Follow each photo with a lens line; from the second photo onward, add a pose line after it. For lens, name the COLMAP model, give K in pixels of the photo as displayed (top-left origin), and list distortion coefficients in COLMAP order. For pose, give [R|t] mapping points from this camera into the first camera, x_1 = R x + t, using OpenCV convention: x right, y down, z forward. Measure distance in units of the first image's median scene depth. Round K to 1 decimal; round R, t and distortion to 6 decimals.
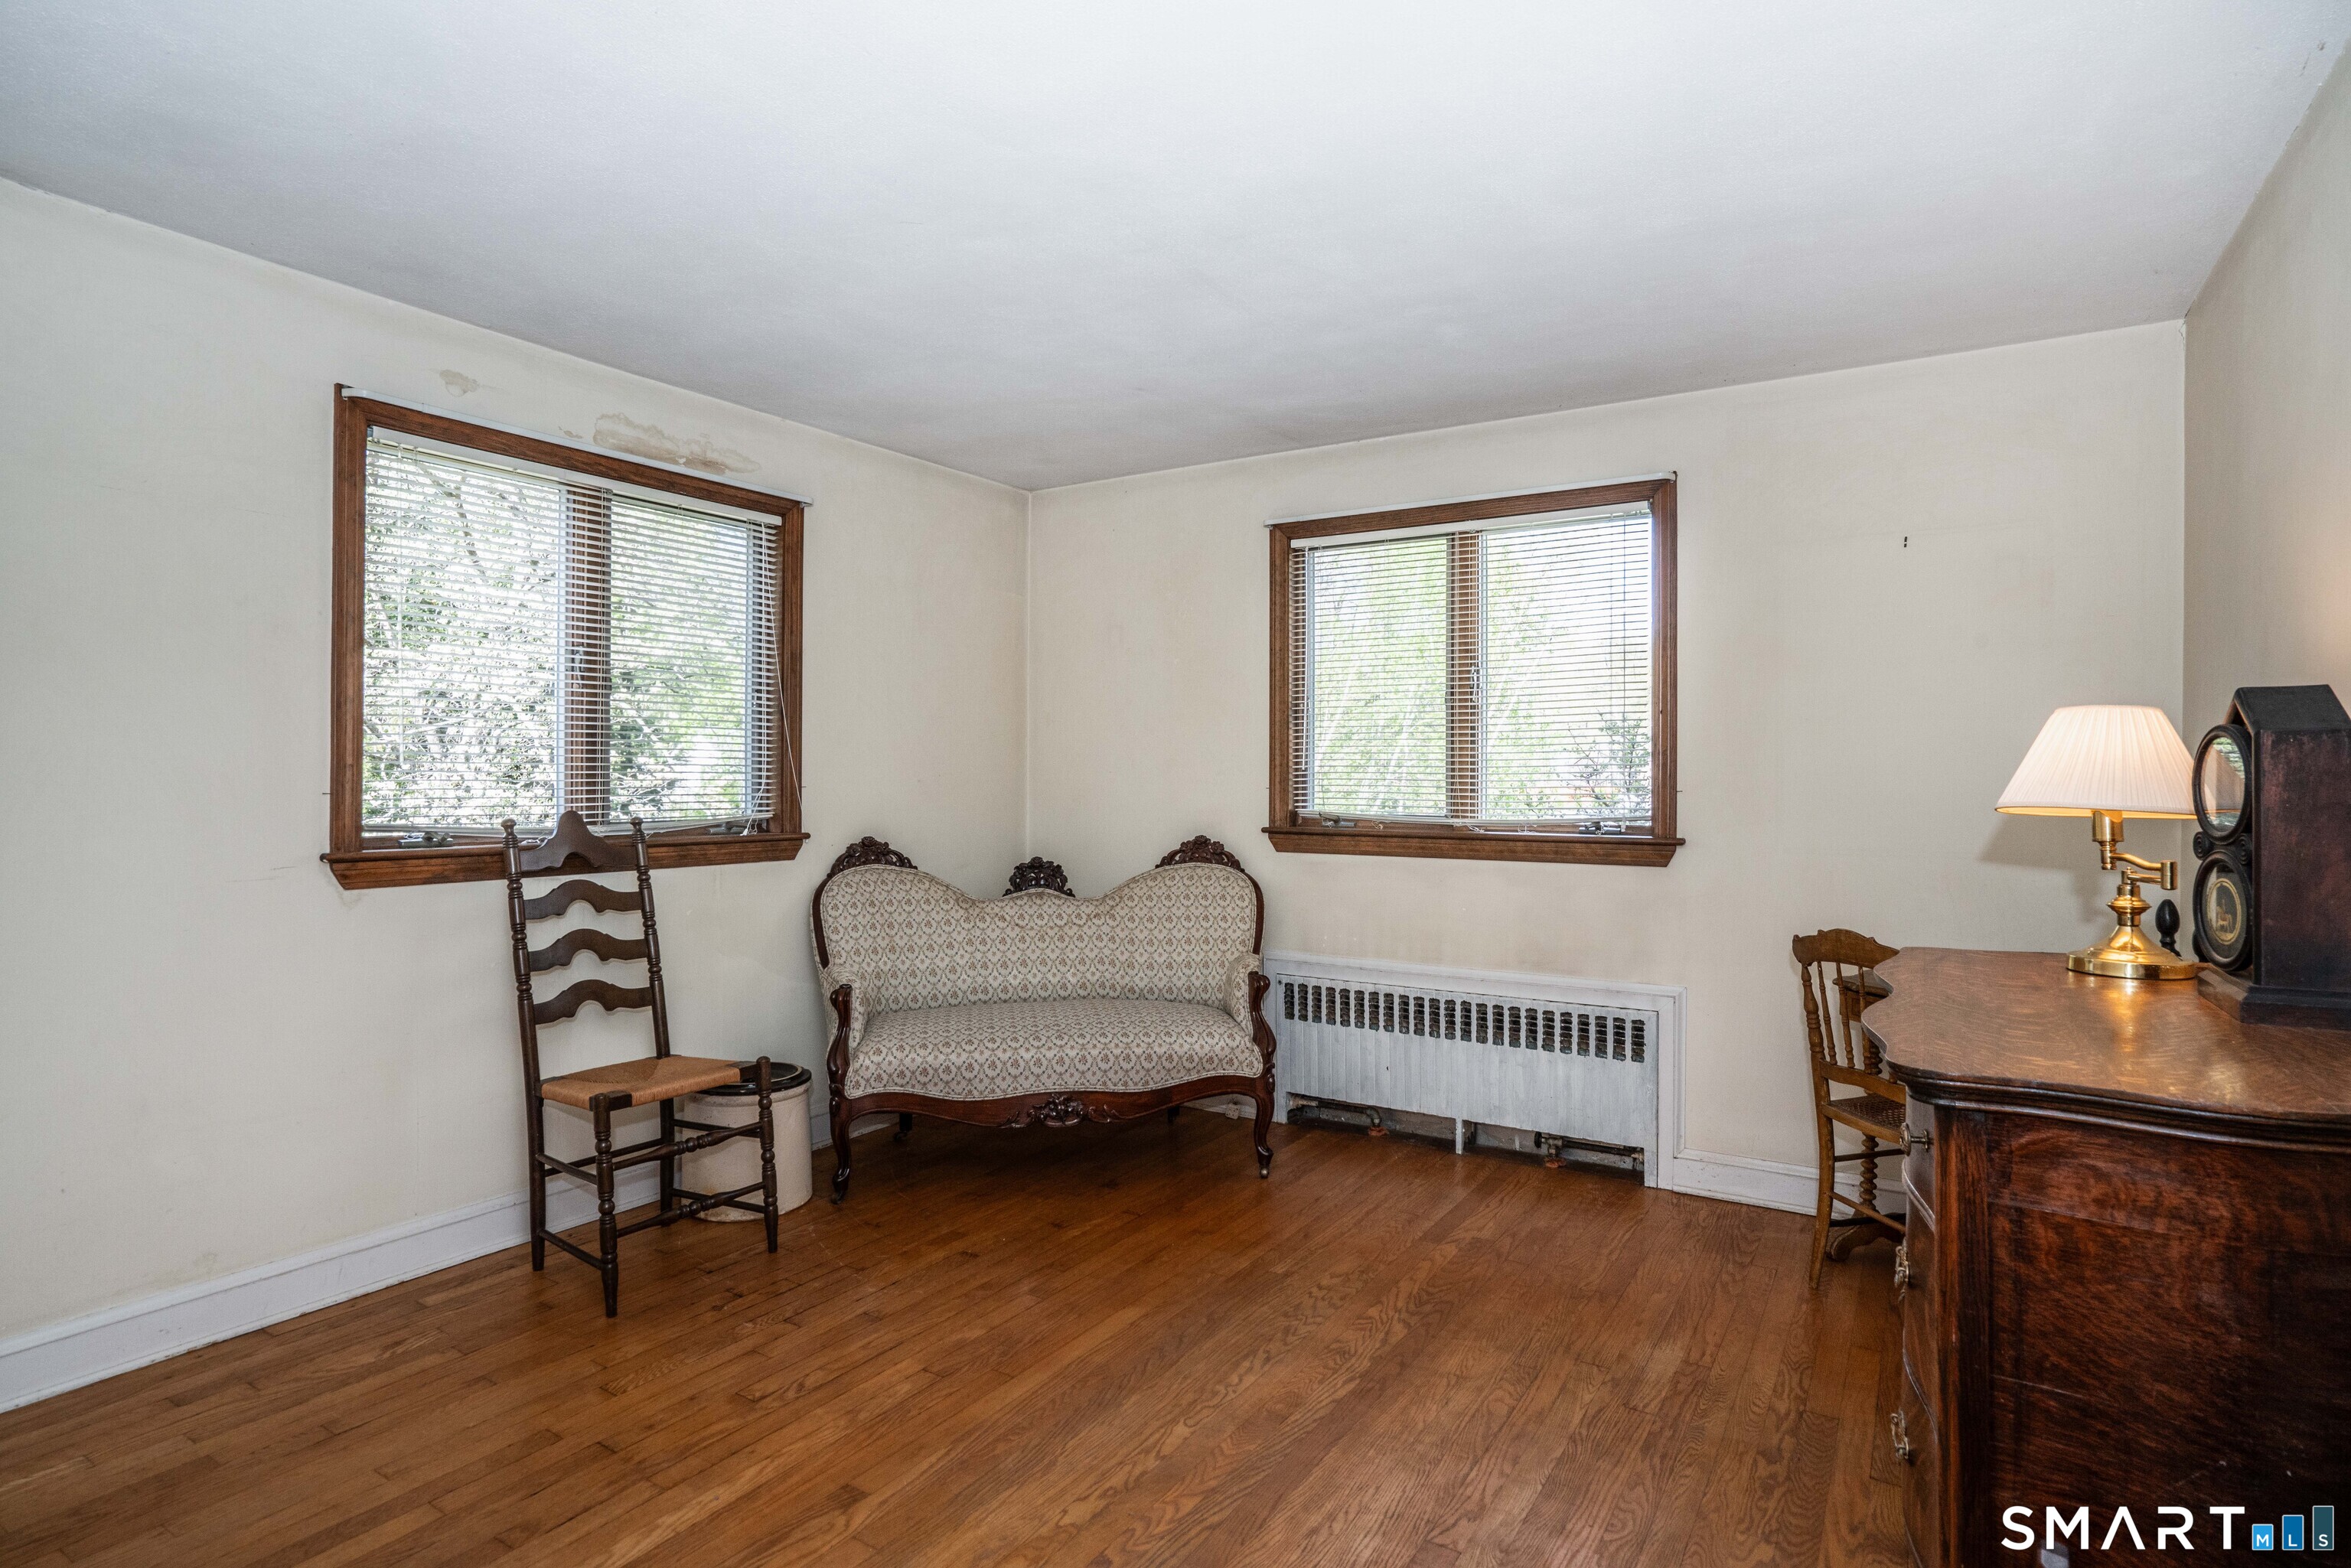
lens RADIAL K [[1195.8, 0, 1175.5], [0, 1195.8, 784.0], [0, 0, 1]] dist [-0.059132, 0.031864]
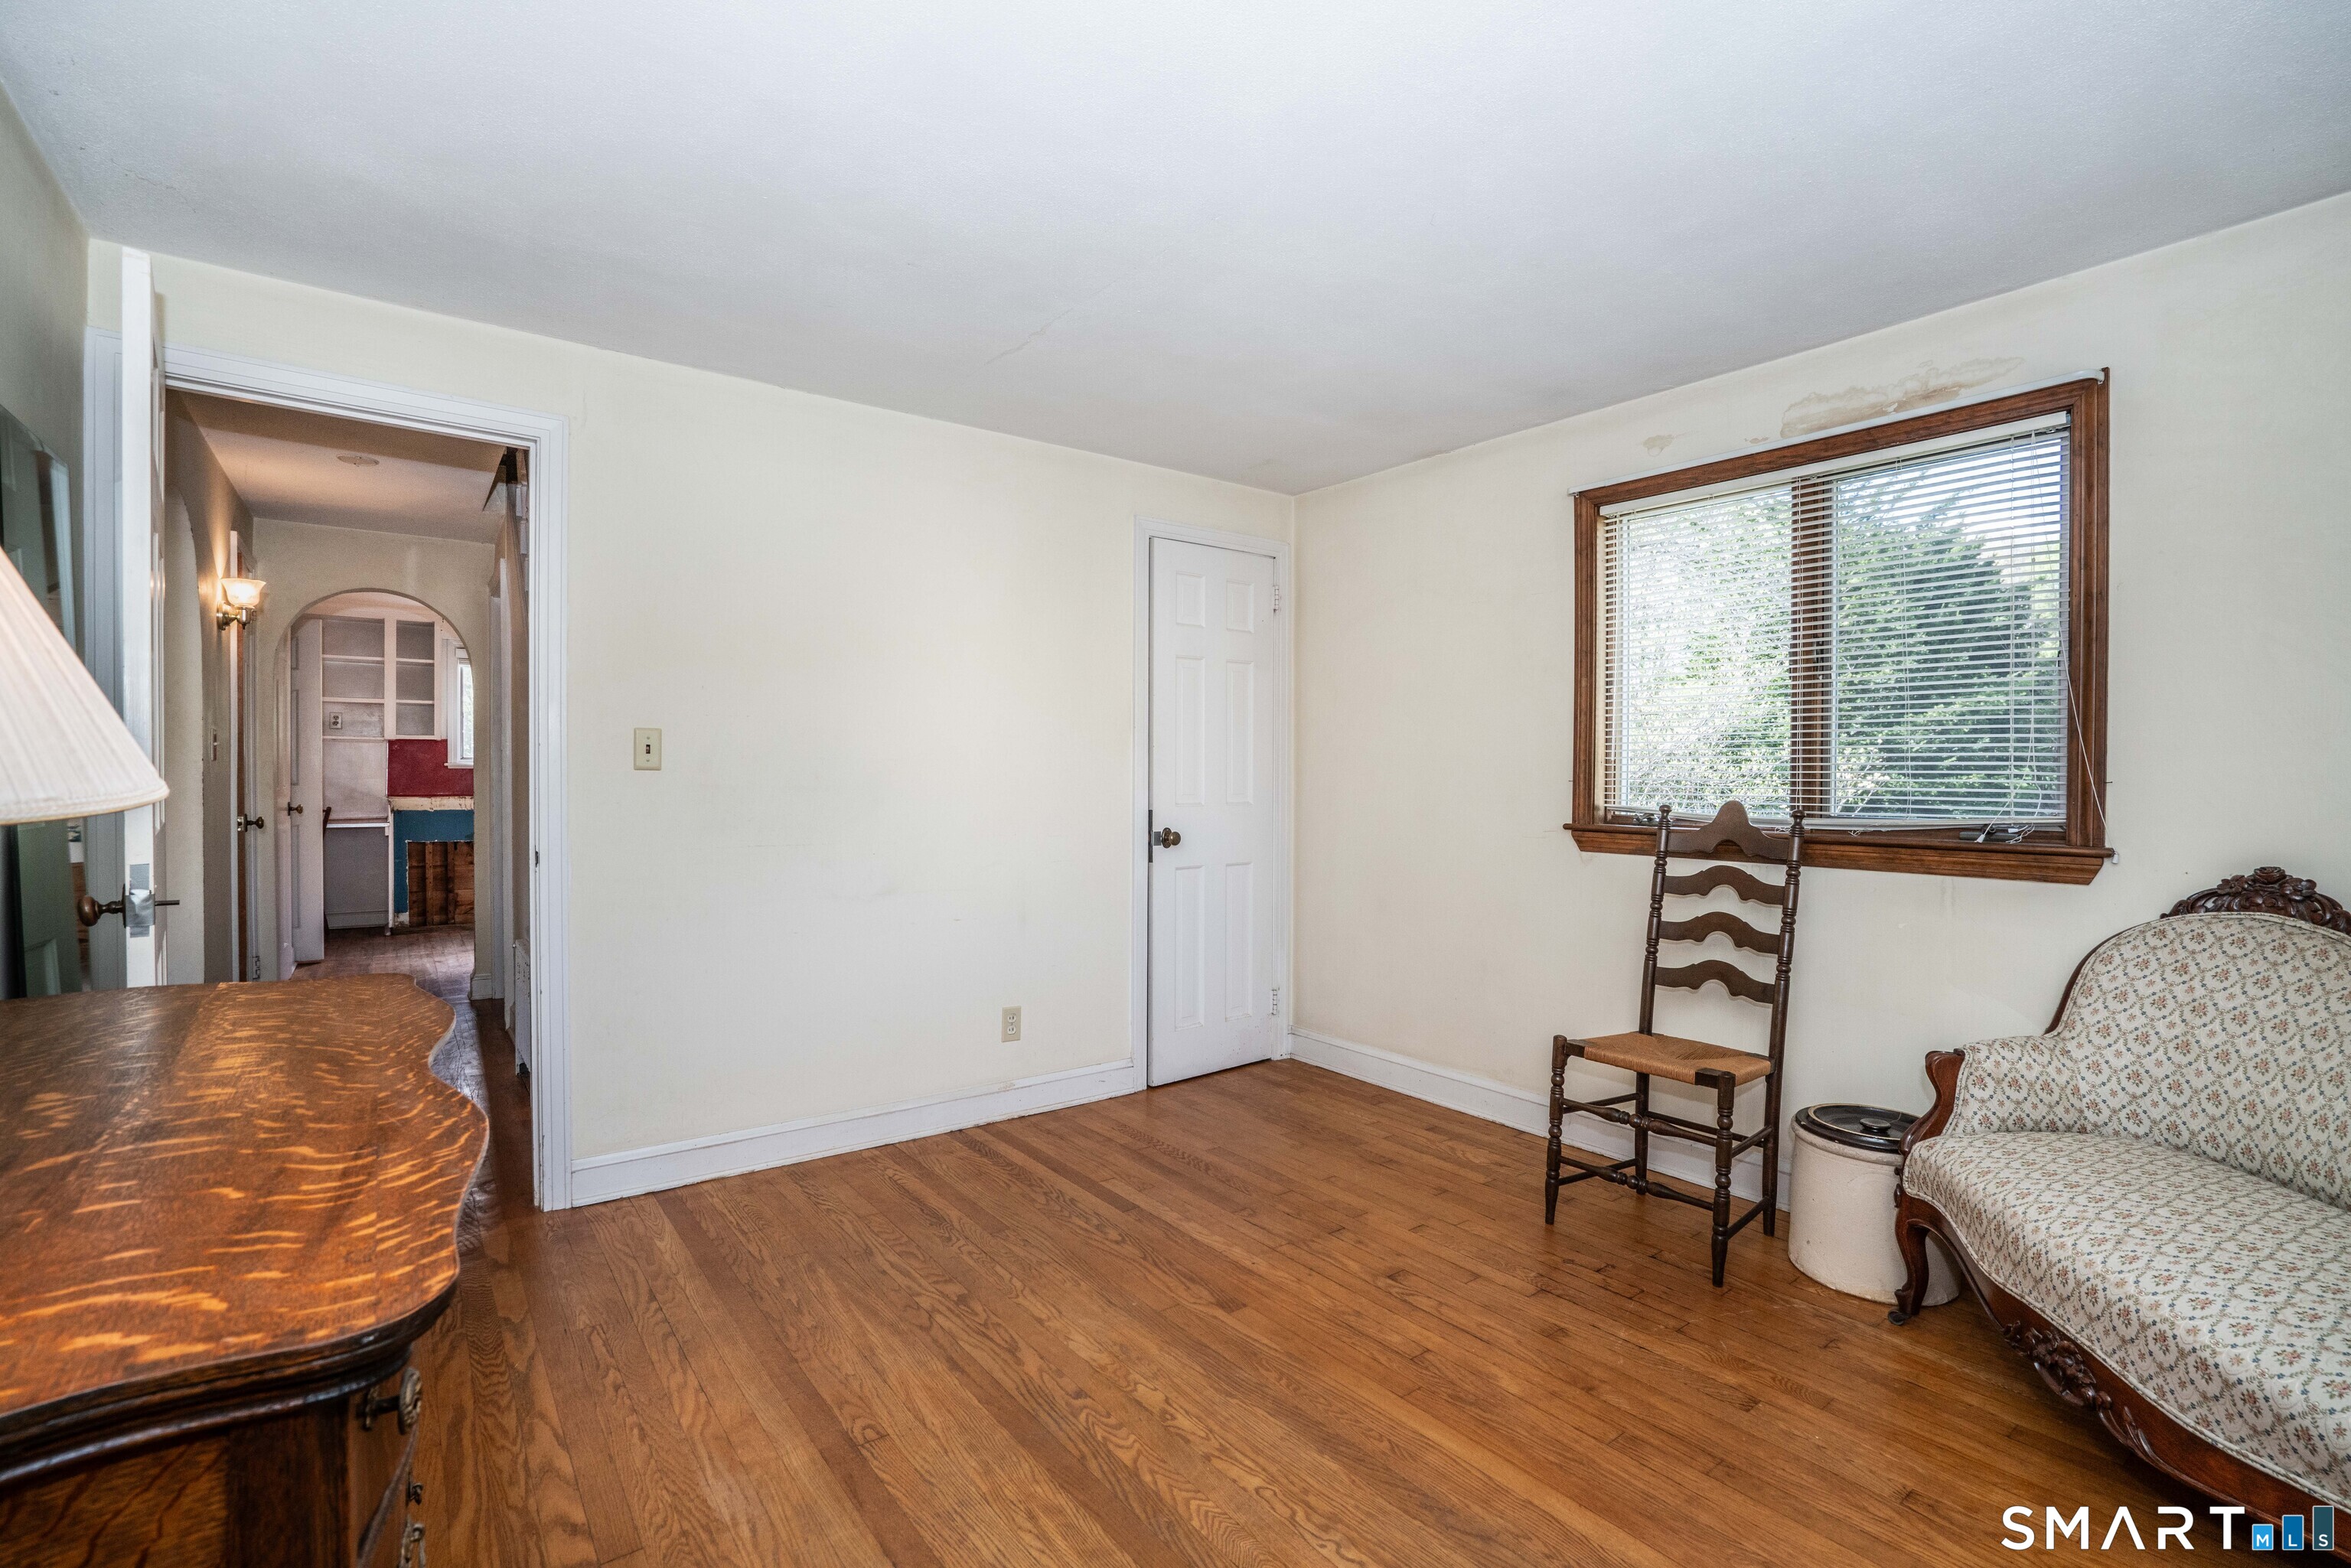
lens RADIAL K [[1067.9, 0, 1176.6], [0, 1067.9, 780.0], [0, 0, 1]] dist [-0.013742, 0.000322]
pose [[-0.339810, 0.003262, -0.940489, 0.589525], [-0.010513, 0.999918, 0.007267, 0.002423], [0.940435, 0.012357, -0.339748, 0.904807]]
